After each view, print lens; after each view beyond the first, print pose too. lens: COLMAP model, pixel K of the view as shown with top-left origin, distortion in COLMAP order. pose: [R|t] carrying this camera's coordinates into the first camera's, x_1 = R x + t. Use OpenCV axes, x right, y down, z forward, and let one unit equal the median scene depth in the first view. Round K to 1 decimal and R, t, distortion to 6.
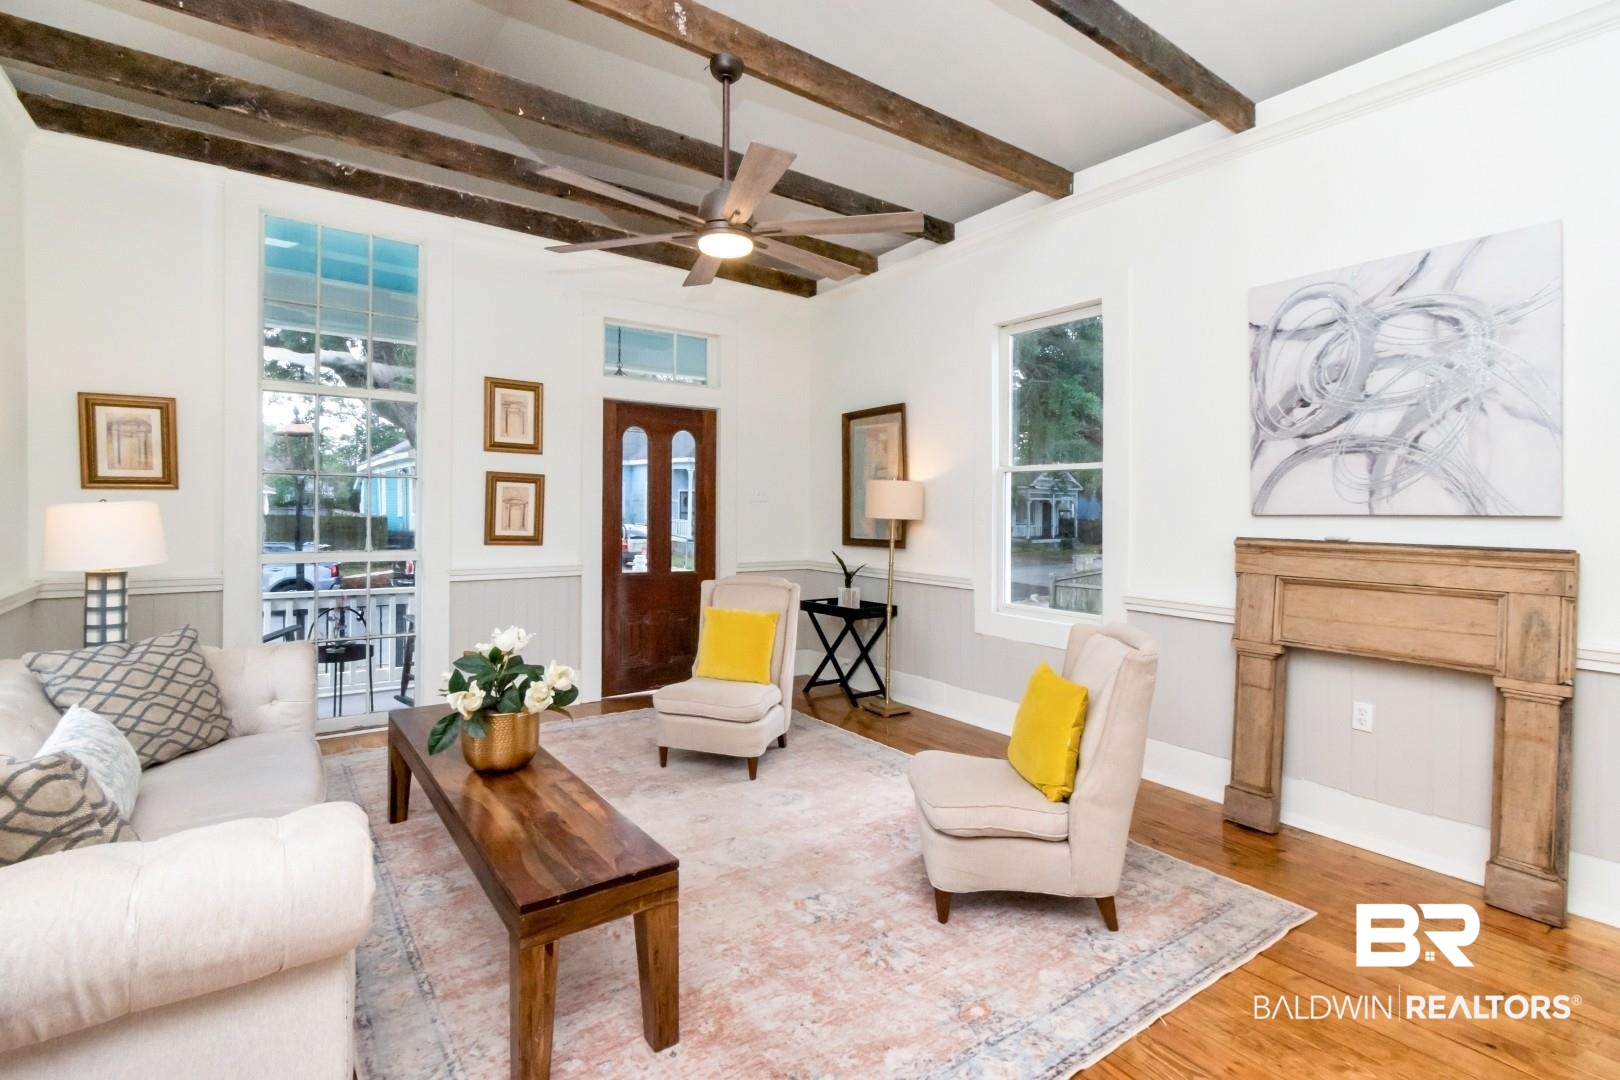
lens RADIAL K [[767.0, 0, 802.6], [0, 767.0, 520.1], [0, 0, 1]] dist [0.013700, 0.000219]
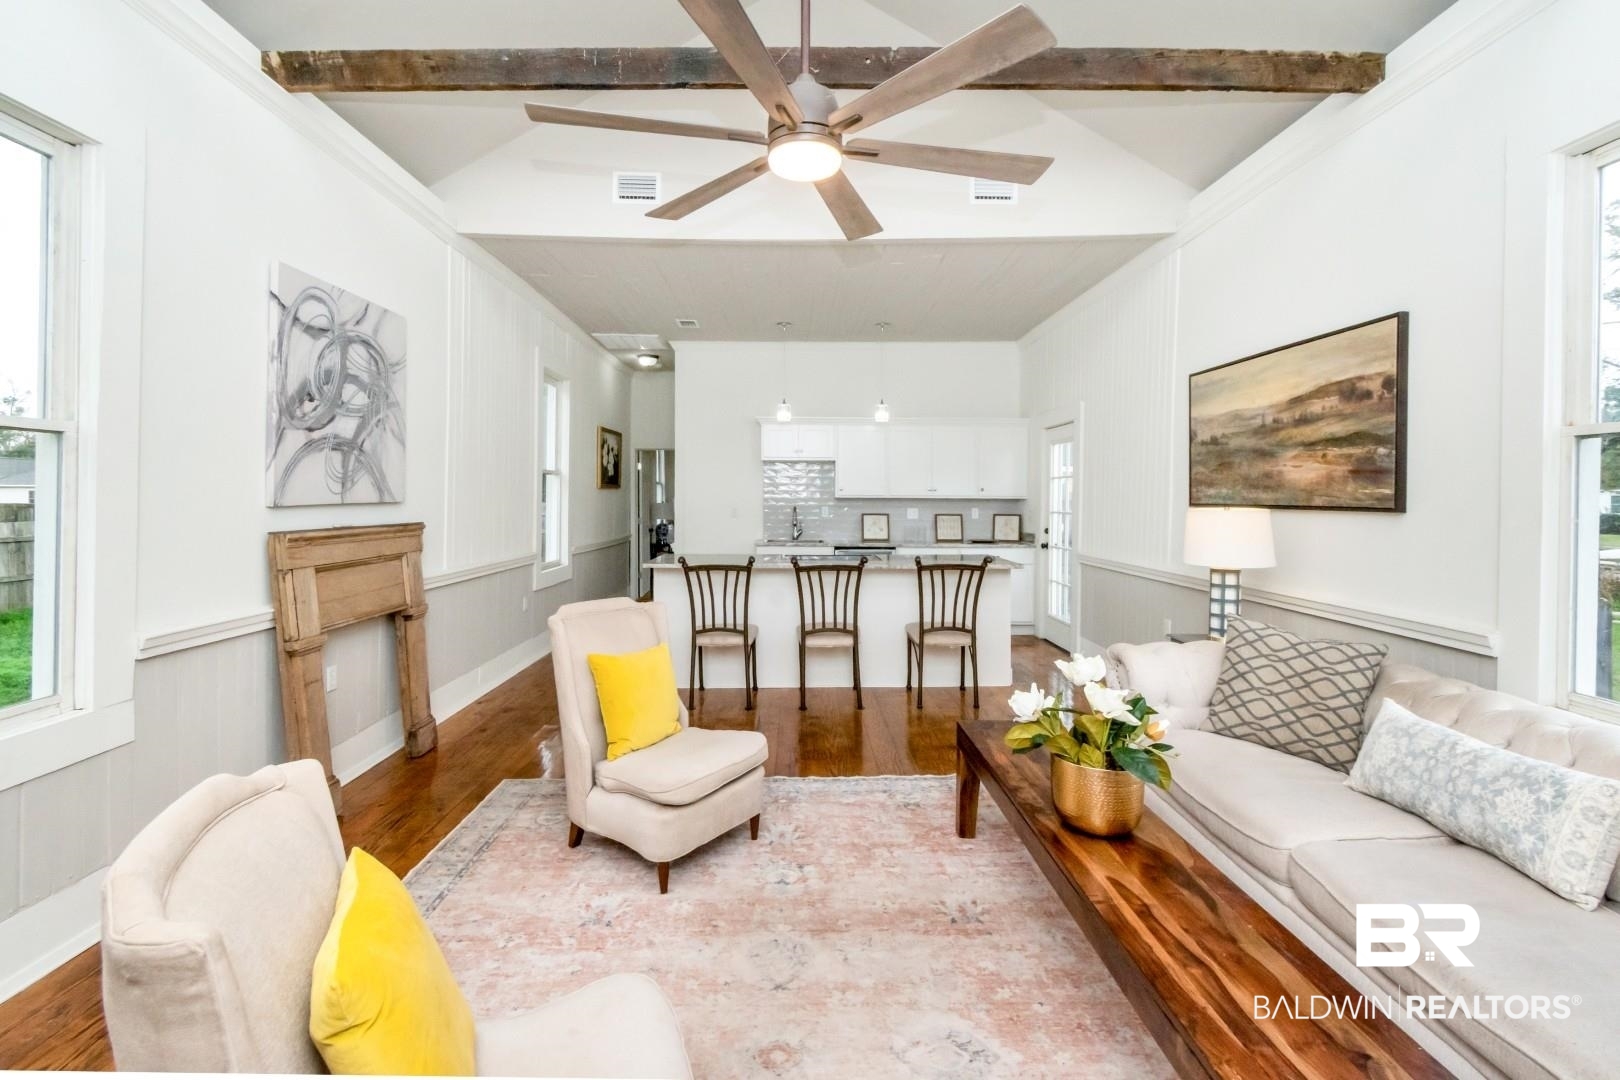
lens RADIAL K [[758.9, 0, 771.8], [0, 758.9, 492.2], [0, 0, 1]] dist [0.000457, 0.000163]
pose [[-0.797495, -0.012925, 0.603187, -0.464106], [-0.004546, 0.999871, 0.015414, -0.042597], [-0.603308, 0.009550, -0.797451, 1.441643]]
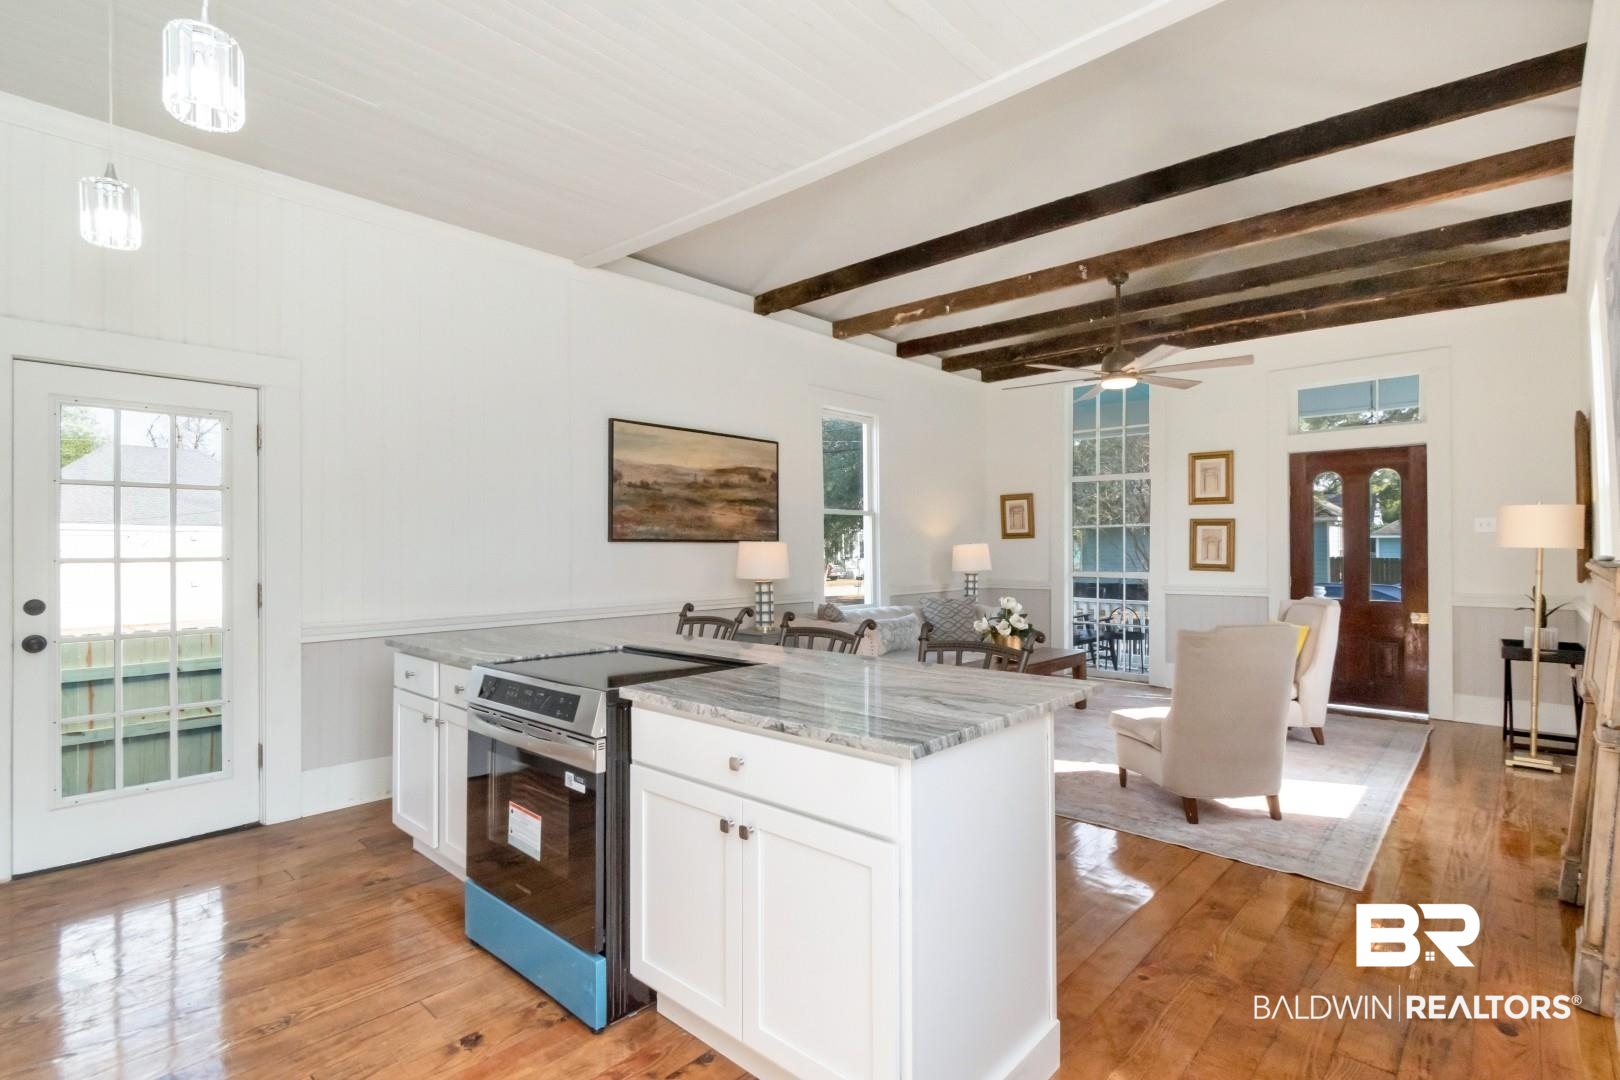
lens RADIAL K [[785.2, 0, 804.9], [0, 785.2, 556.9], [0, 0, 1]] dist [-0.000542, -0.001168]
pose [[0.211294, -0.004069, -0.977414, 1.266962], [-0.009179, 0.999939, -0.006147, 0.033946], [0.977379, 0.010270, 0.211244, -0.022665]]
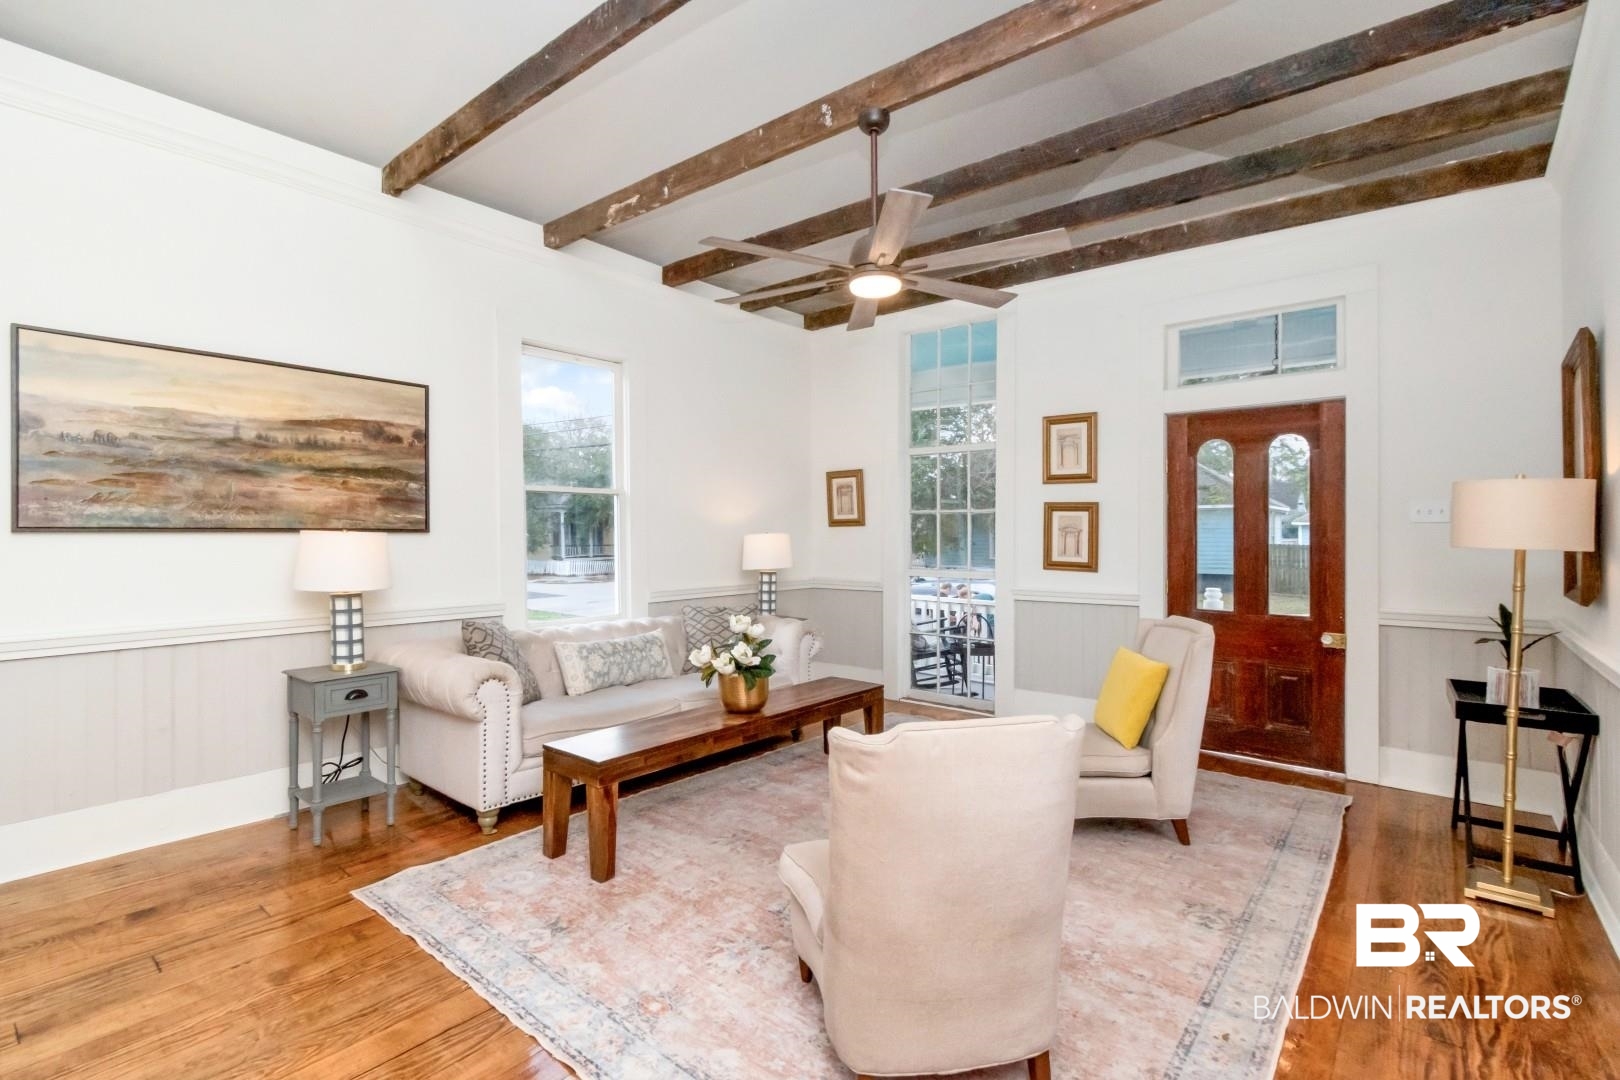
lens RADIAL K [[746.9, 0, 802.4], [0, 746.9, 543.0], [0, 0, 1]] dist [0.001404, 0.000631]
pose [[0.250397, 0.000431, -0.968143, 0.780688], [-0.012971, 0.999912, -0.002909, 0.003418], [0.968056, 0.013287, 0.250380, 0.575958]]
